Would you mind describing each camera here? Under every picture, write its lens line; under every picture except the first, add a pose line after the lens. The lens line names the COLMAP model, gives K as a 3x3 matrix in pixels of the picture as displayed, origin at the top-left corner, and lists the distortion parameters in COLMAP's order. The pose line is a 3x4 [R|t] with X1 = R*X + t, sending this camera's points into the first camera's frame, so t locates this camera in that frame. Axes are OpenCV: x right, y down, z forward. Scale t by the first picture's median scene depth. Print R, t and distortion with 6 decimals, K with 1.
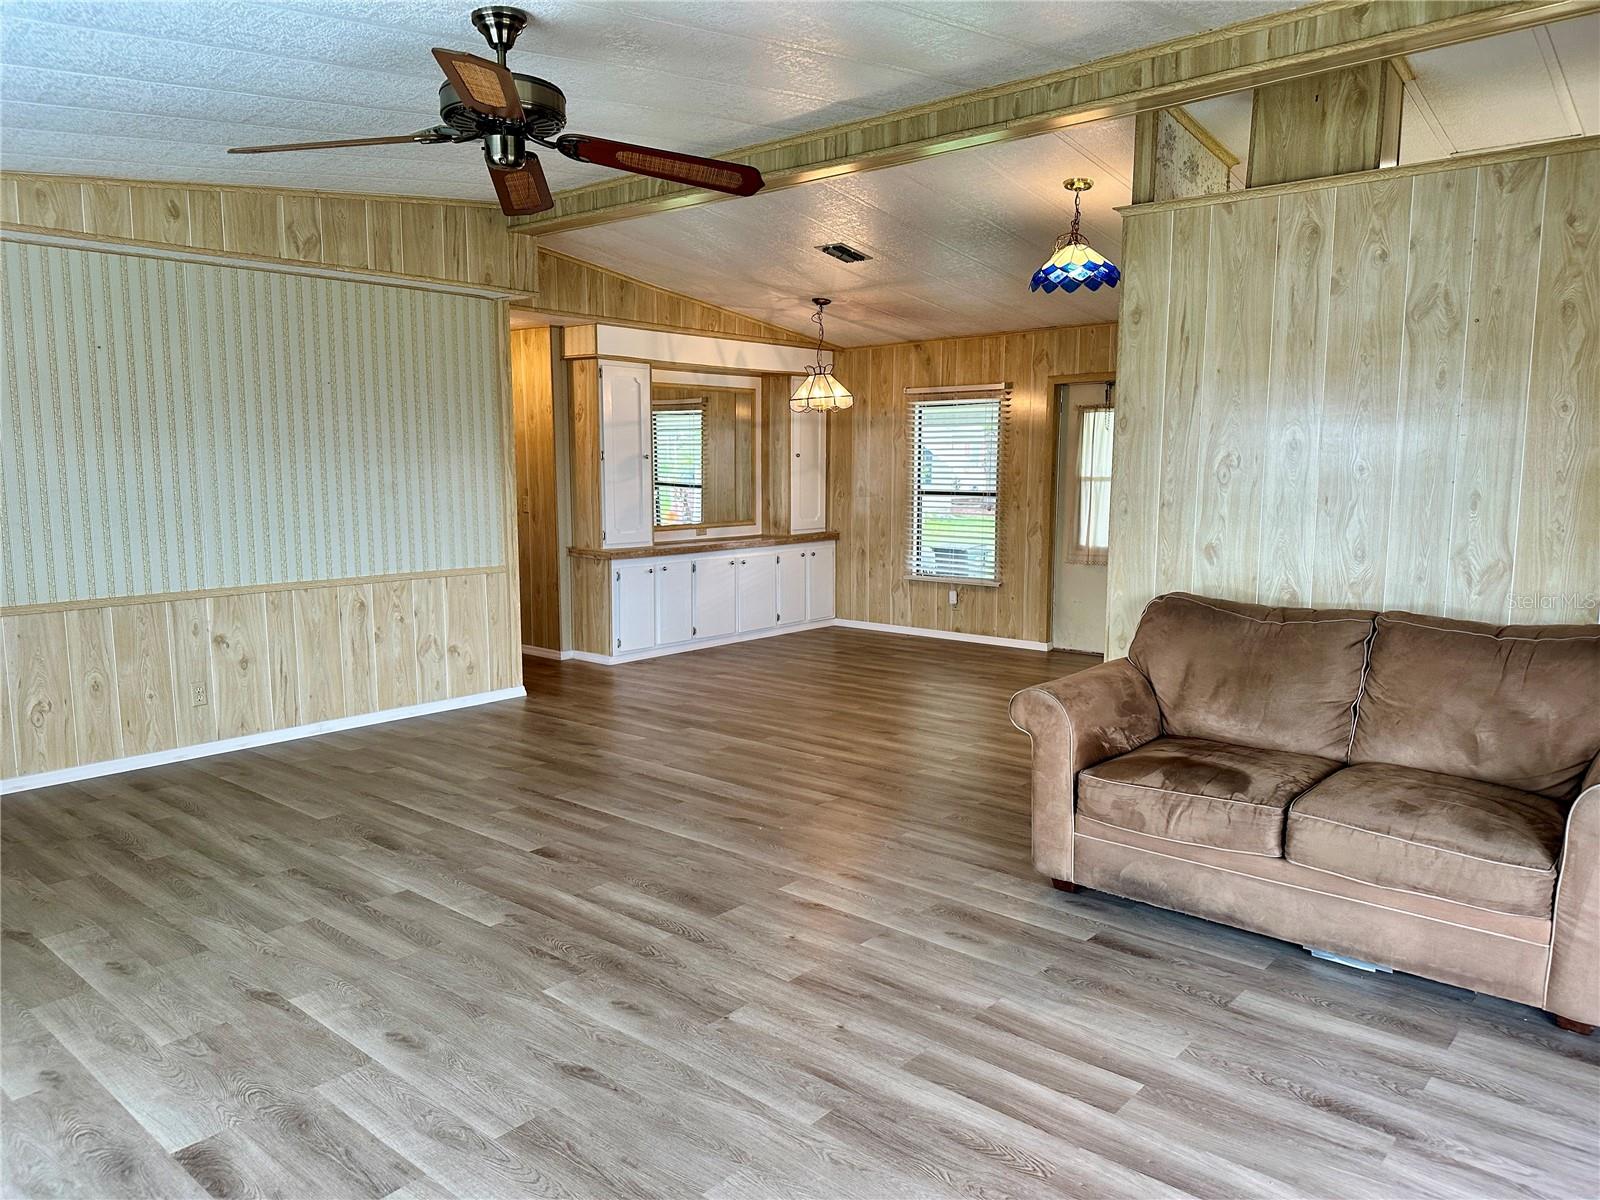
lens RADIAL K [[1122.1, 0, 798.0], [0, 1122.1, 603.5], [0, 0, 1]] dist [0.067278, -0.089062]
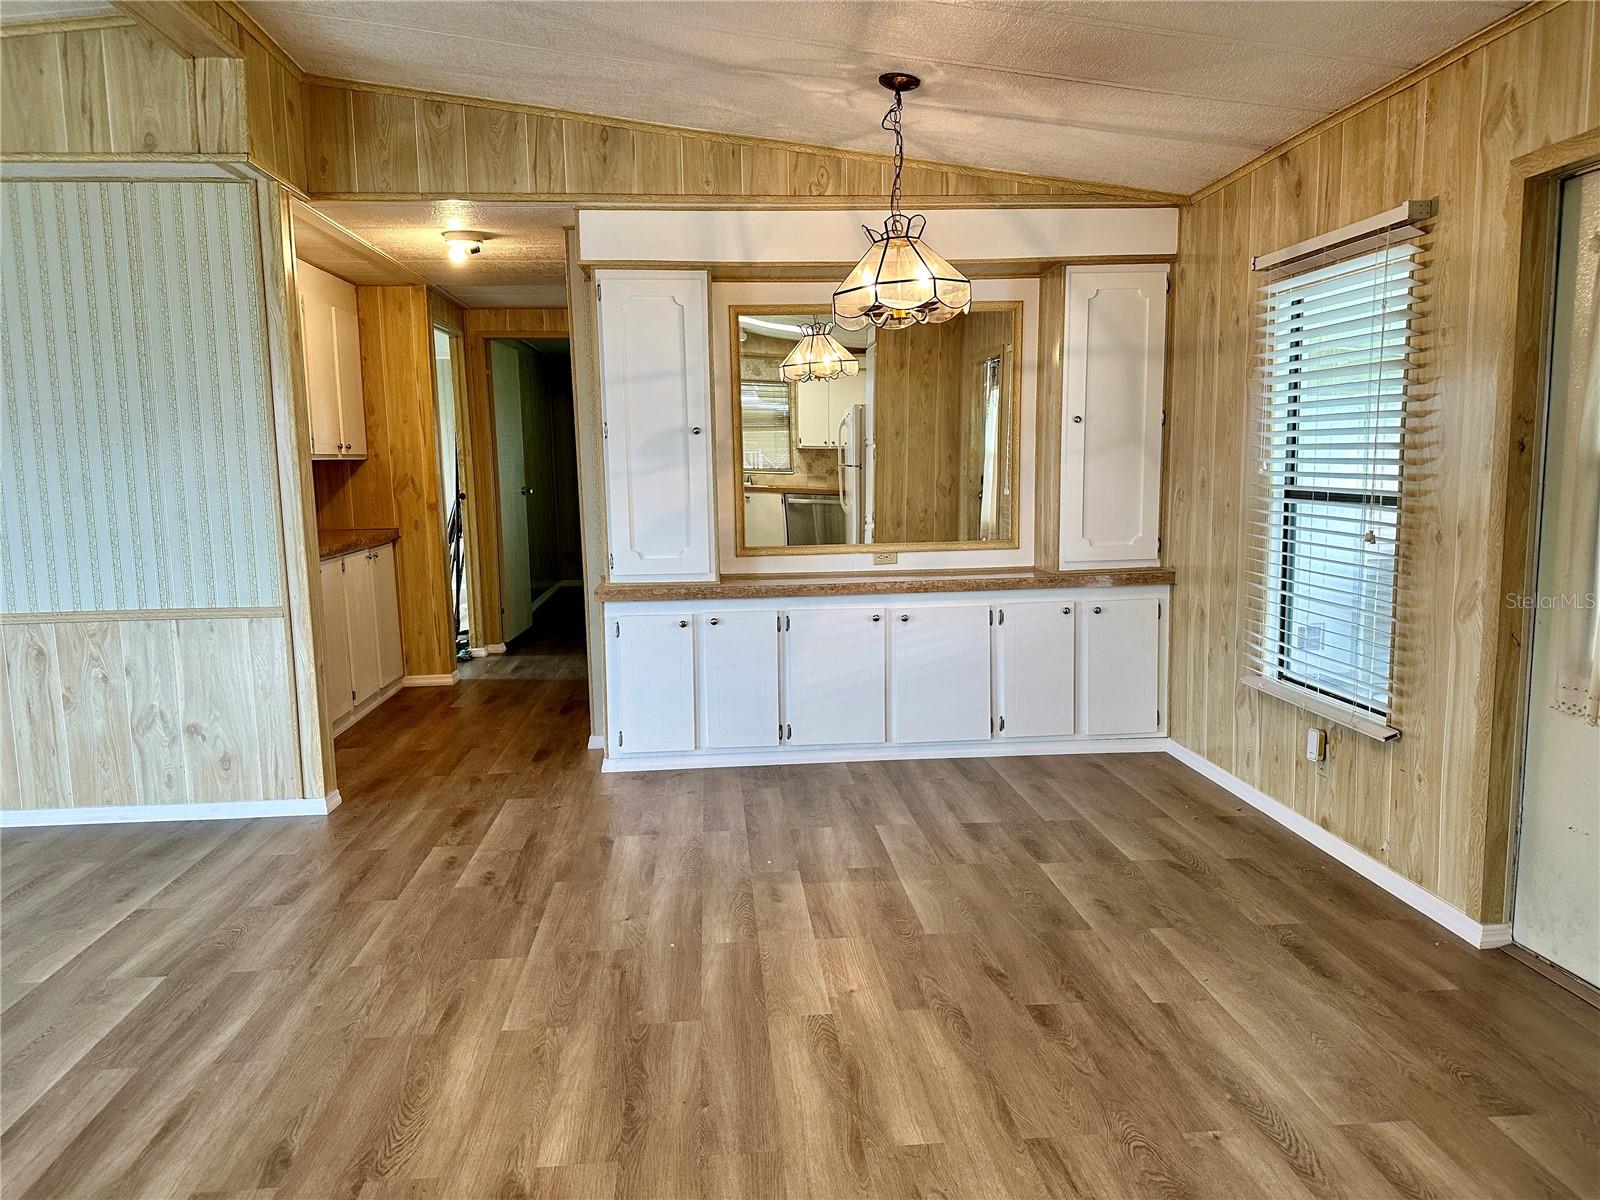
lens RADIAL K [[1122.1, 0, 792.7], [0, 1122.1, 606.0], [0, 0, 1]] dist [0.067278, -0.089062]
pose [[0.715039, 0.078816, -0.694628, 0.398241], [-0.071291, 0.996665, 0.039701, -0.082486], [0.695440, 0.021133, 0.718273, 0.769186]]
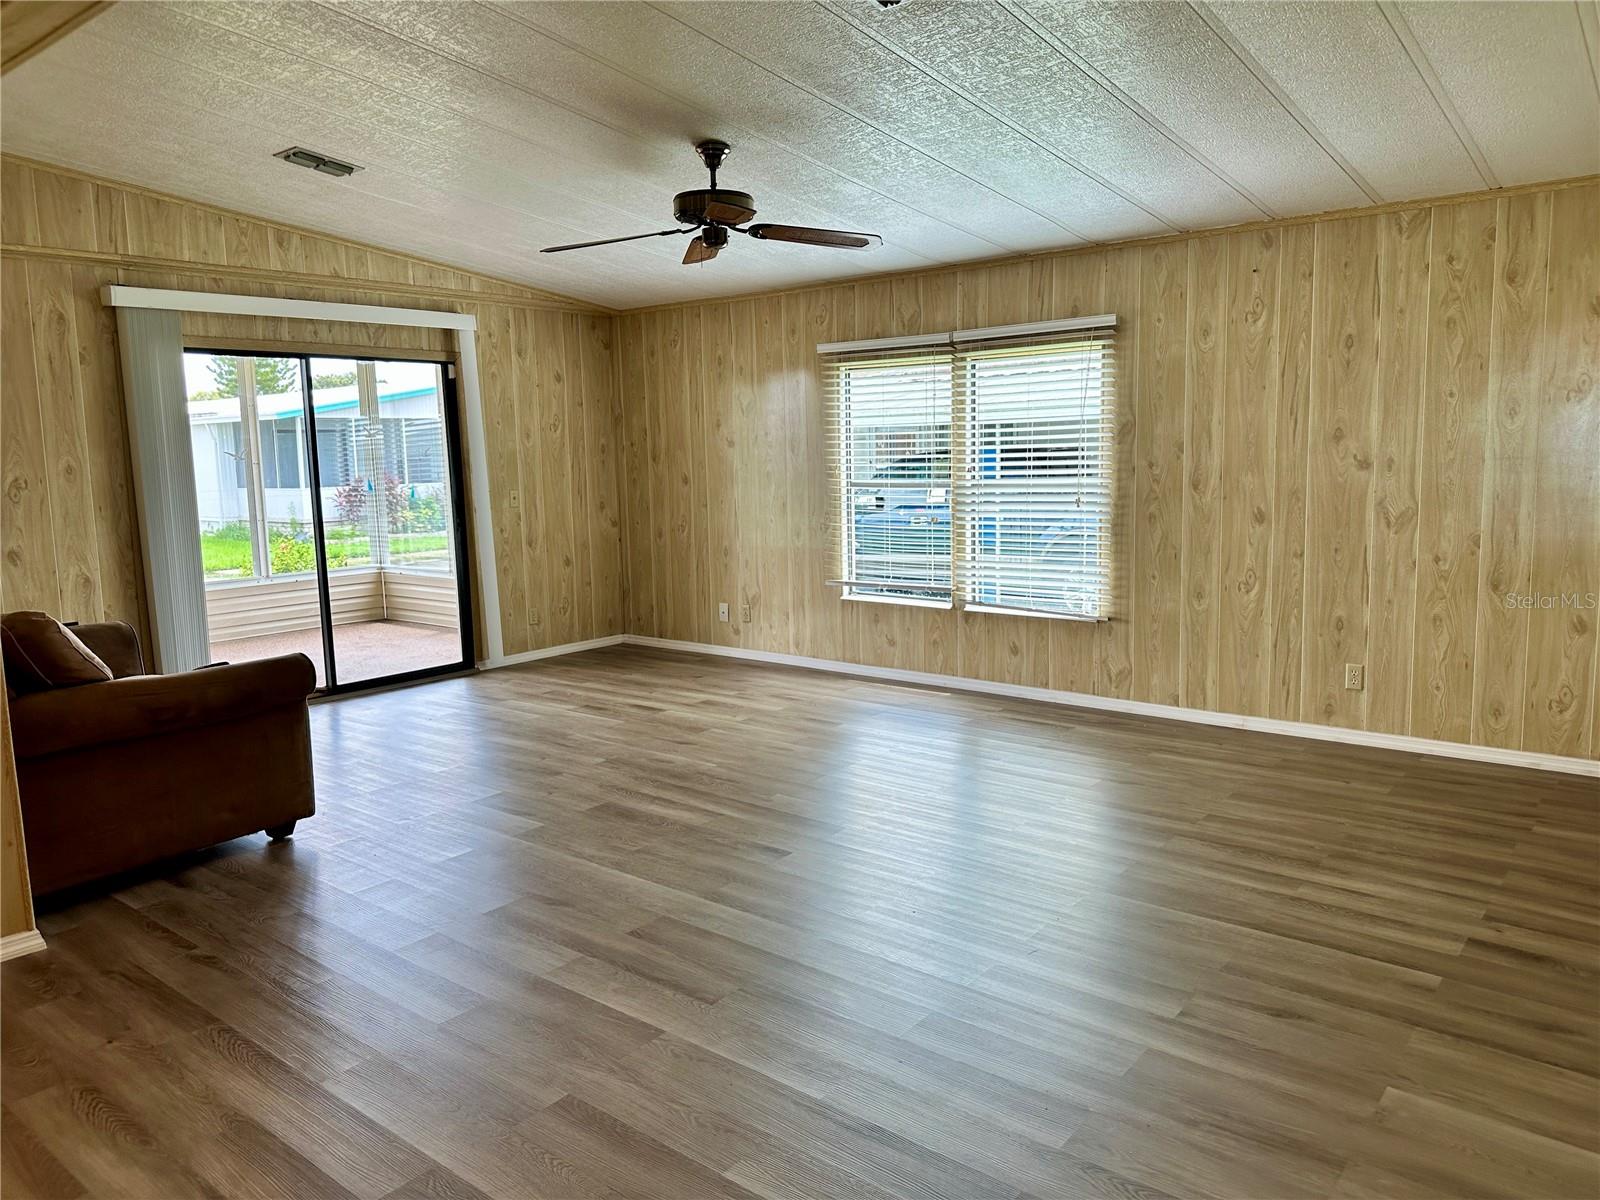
lens RADIAL K [[1122.1, 0, 793.8], [0, 1122.1, 586.7], [0, 0, 1]] dist [0.067278, -0.089062]
pose [[-0.999040, 0.030509, -0.031444, -0.136487], [0.021628, 0.967580, 0.251637, -0.146861], [0.038102, 0.250715, -0.967311, 1.173287]]
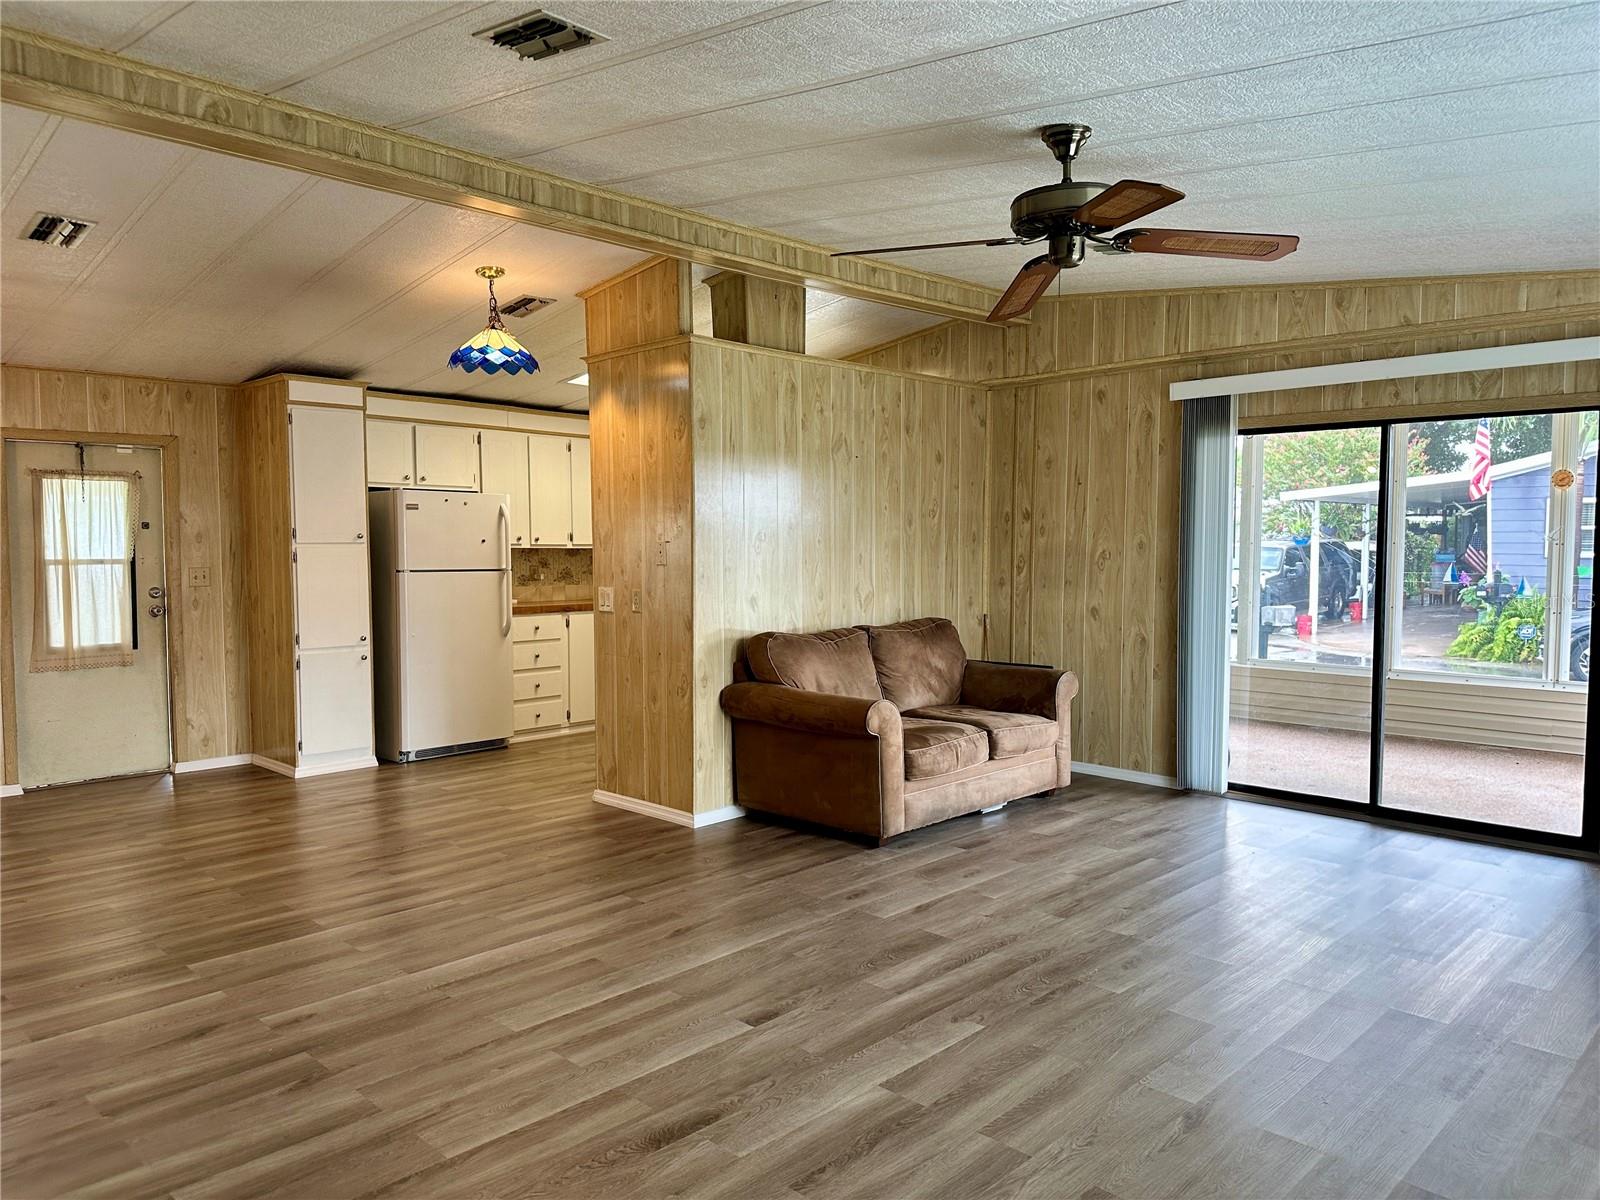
lens RADIAL K [[1122.1, 0, 798.2], [0, 1122.1, 607.5], [0, 0, 1]] dist [0.067278, -0.089062]
pose [[0.057350, -0.059088, 0.996604, -0.633680], [0.131033, 0.990057, 0.051160, -0.066218], [-0.989718, 0.127654, 0.064523, 0.558509]]
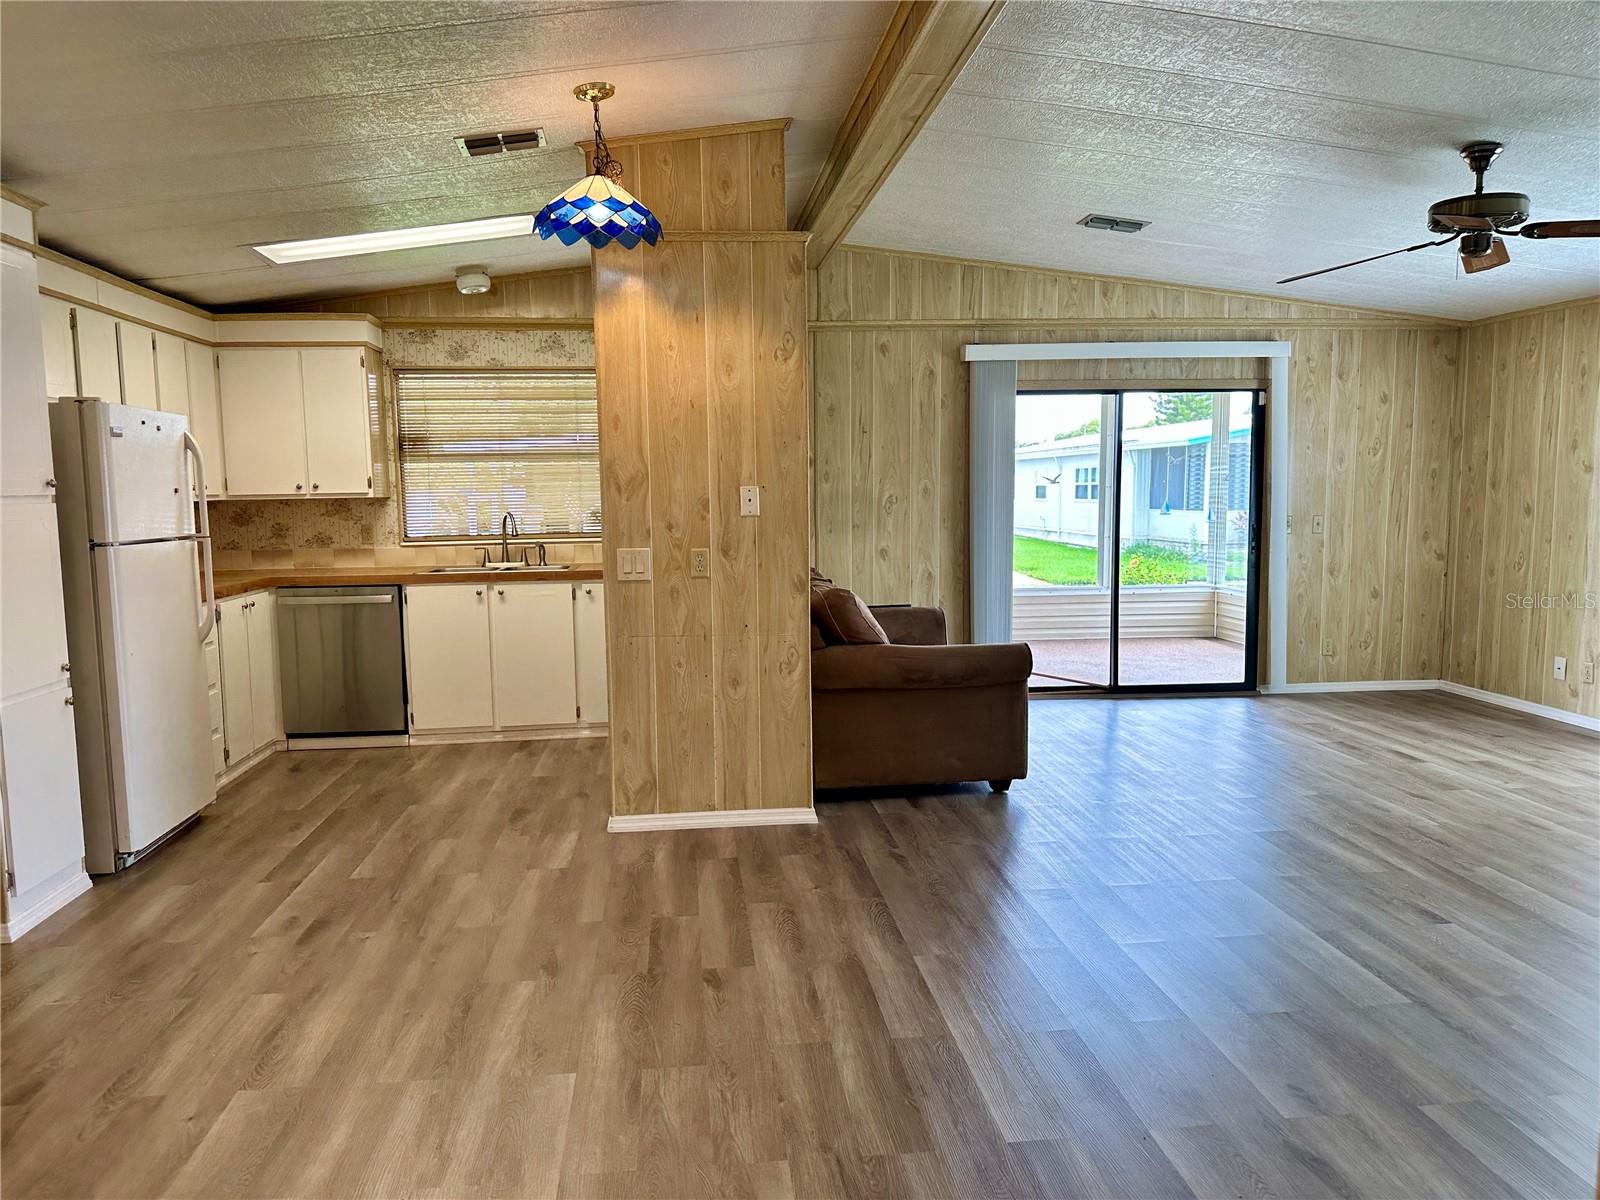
lens RADIAL K [[1122.1, 0, 800.2], [0, 1122.1, 606.3], [0, 0, 1]] dist [0.067278, -0.089062]
pose [[-0.736751, -0.062107, 0.673306, -0.277498], [0.099536, 0.974963, 0.198848, -0.148014], [-0.668798, 0.213520, -0.712123, 1.196931]]
